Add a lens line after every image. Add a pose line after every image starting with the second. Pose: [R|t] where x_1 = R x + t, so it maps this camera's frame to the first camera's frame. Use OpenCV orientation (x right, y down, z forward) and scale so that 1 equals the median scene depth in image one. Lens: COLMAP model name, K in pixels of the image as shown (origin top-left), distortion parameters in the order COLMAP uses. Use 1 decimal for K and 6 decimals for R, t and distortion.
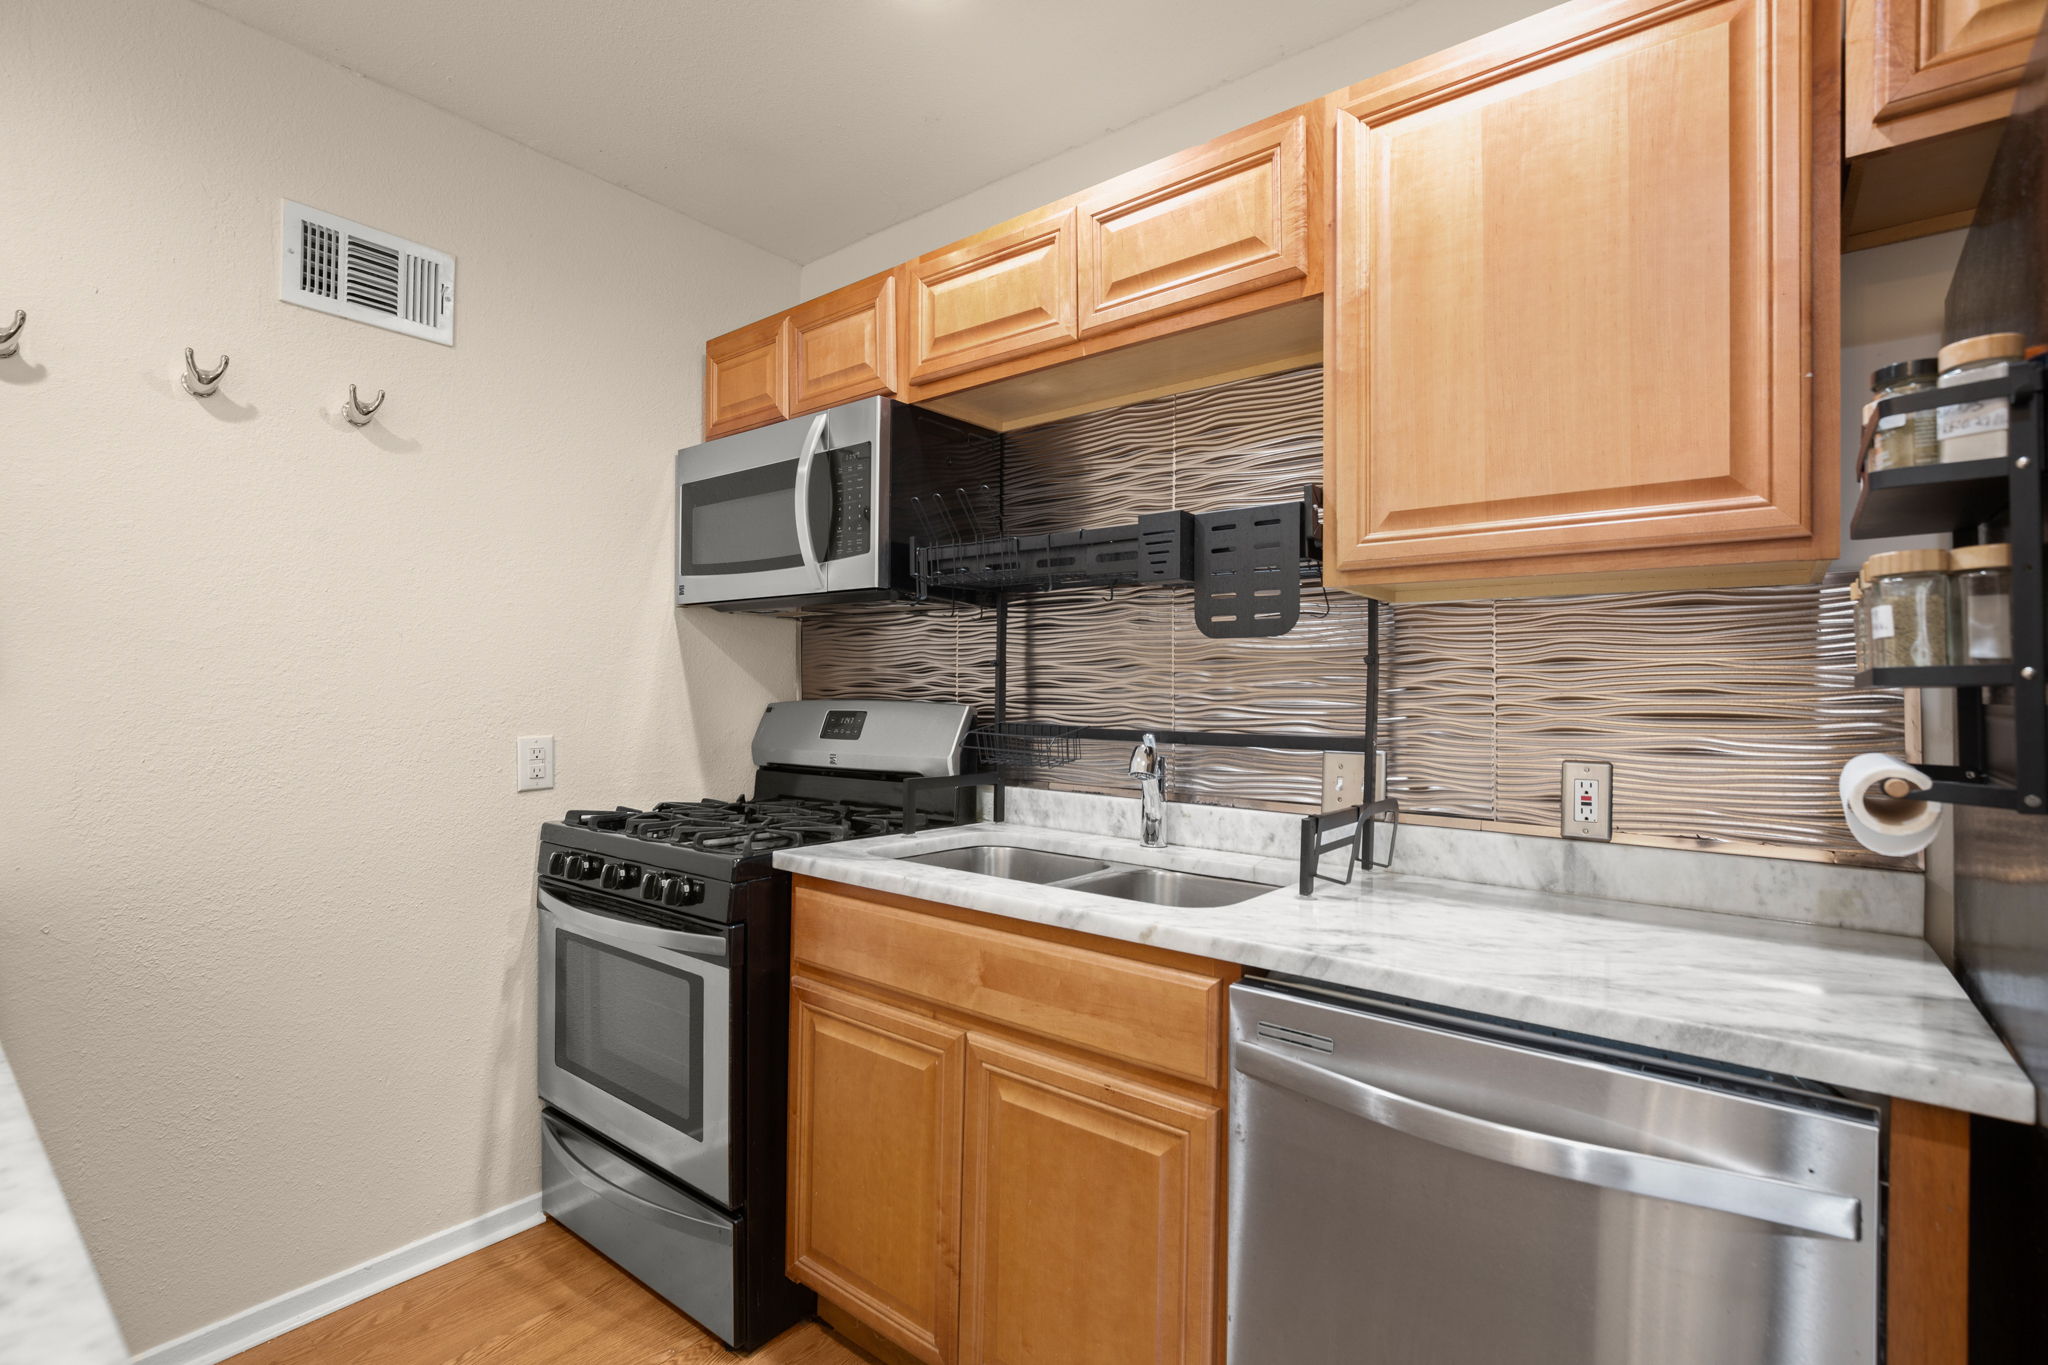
lens RADIAL K [[940.3, 0, 1028.4], [0, 940.3, 676.5], [0, 0, 1]] dist [-0.003441, -0.000166]
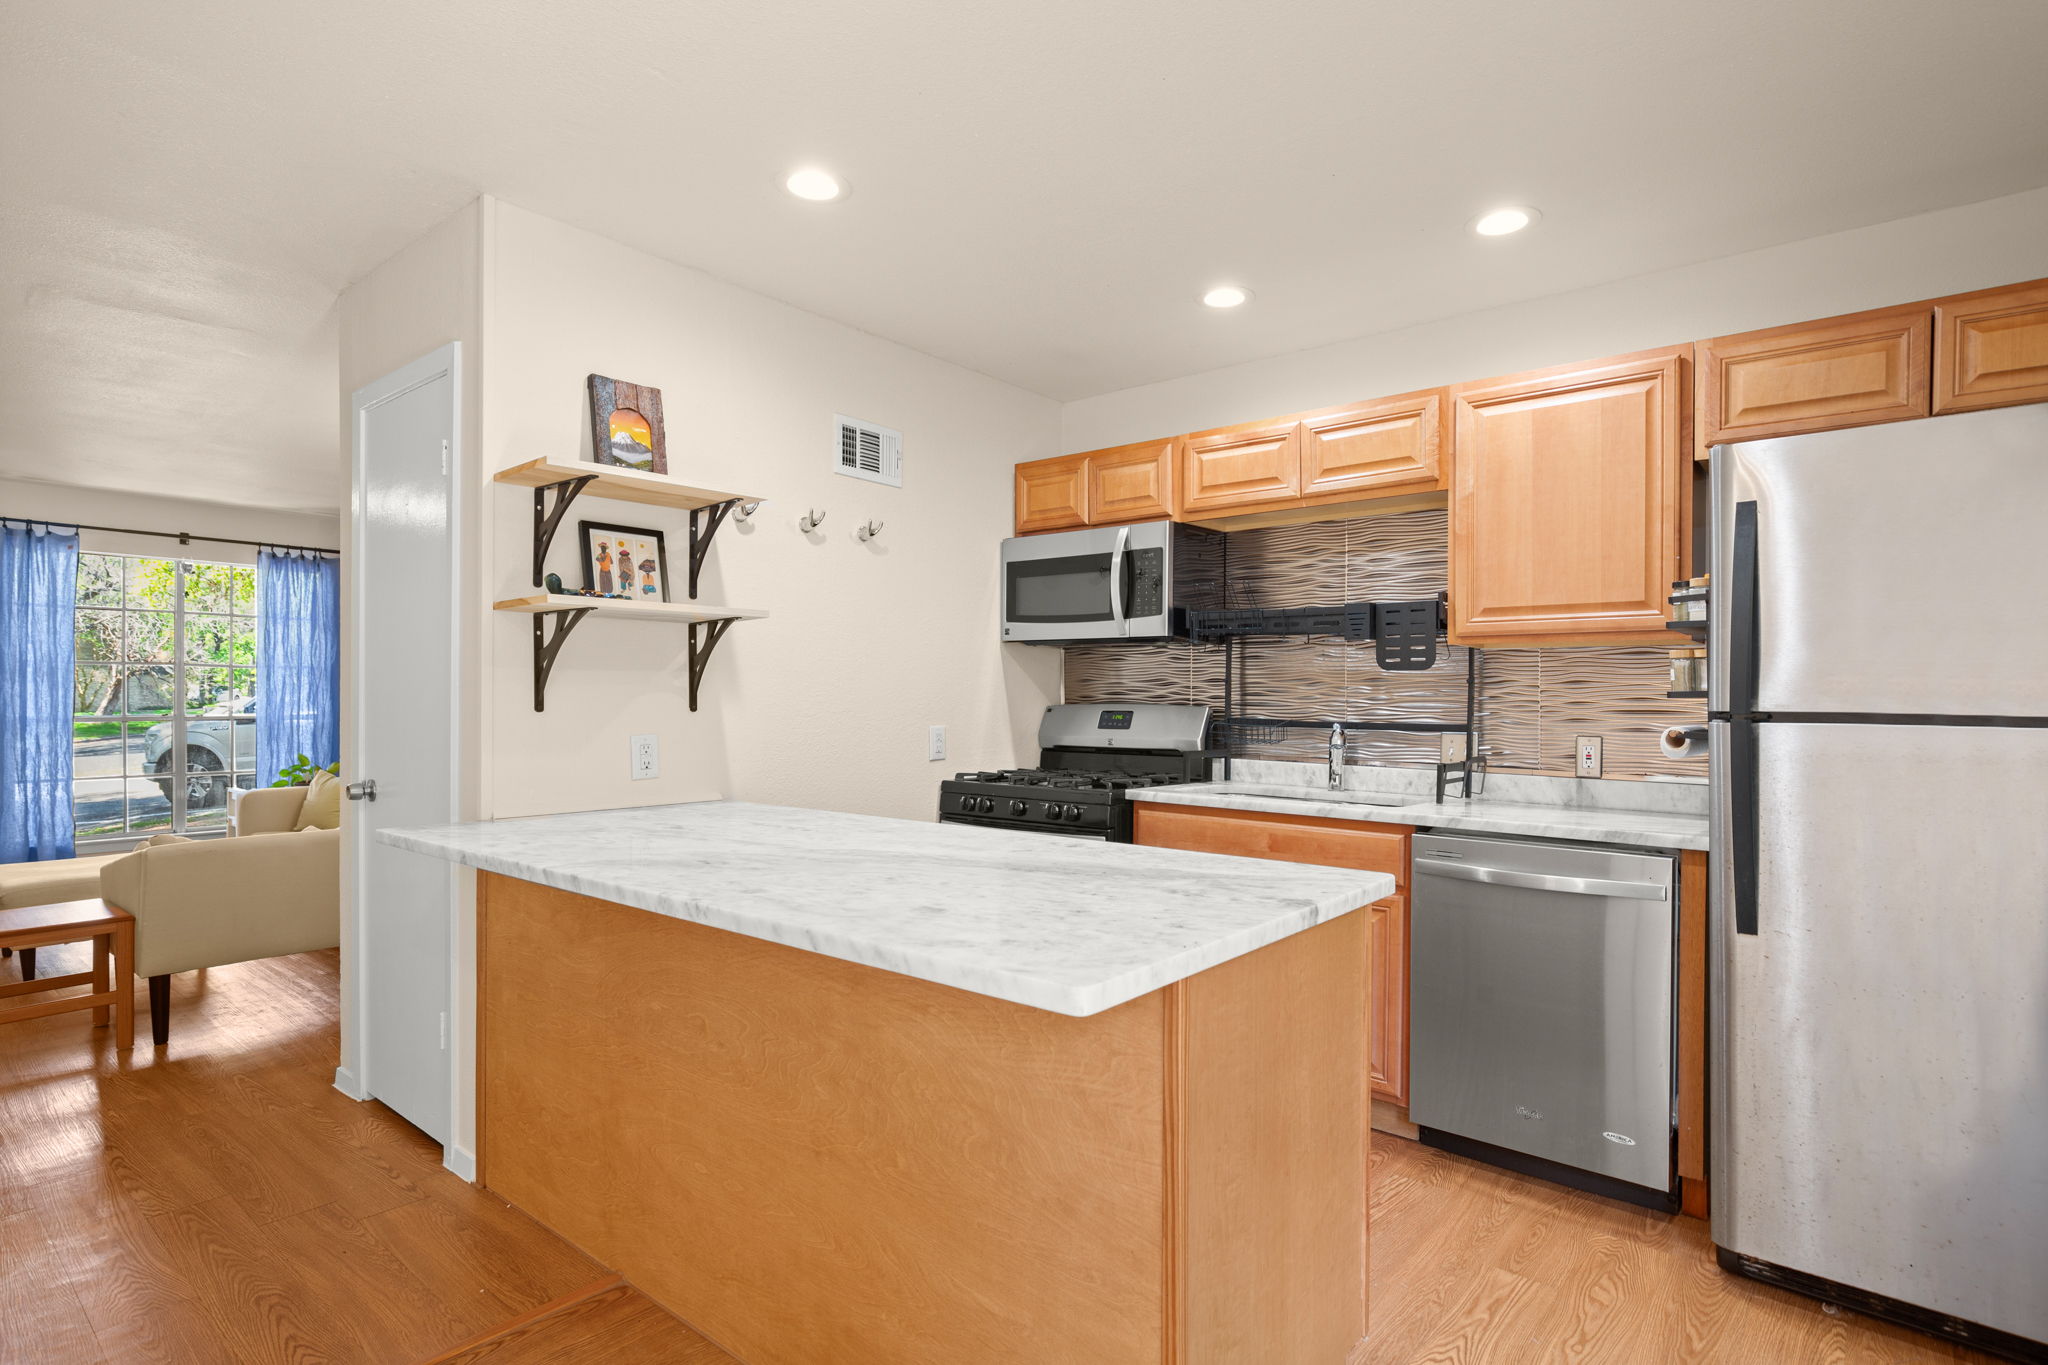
lens RADIAL K [[1041.0, 0, 1024.0], [0, 1041.0, 682.5], [0, 0, 1]] dist [0.003783, 0.000272]
pose [[0.999829, -0.000298, -0.018514, -0.395778], [0.000352, 0.999996, 0.002919, -0.018277], [0.018513, -0.002926, 0.999824, -0.881782]]
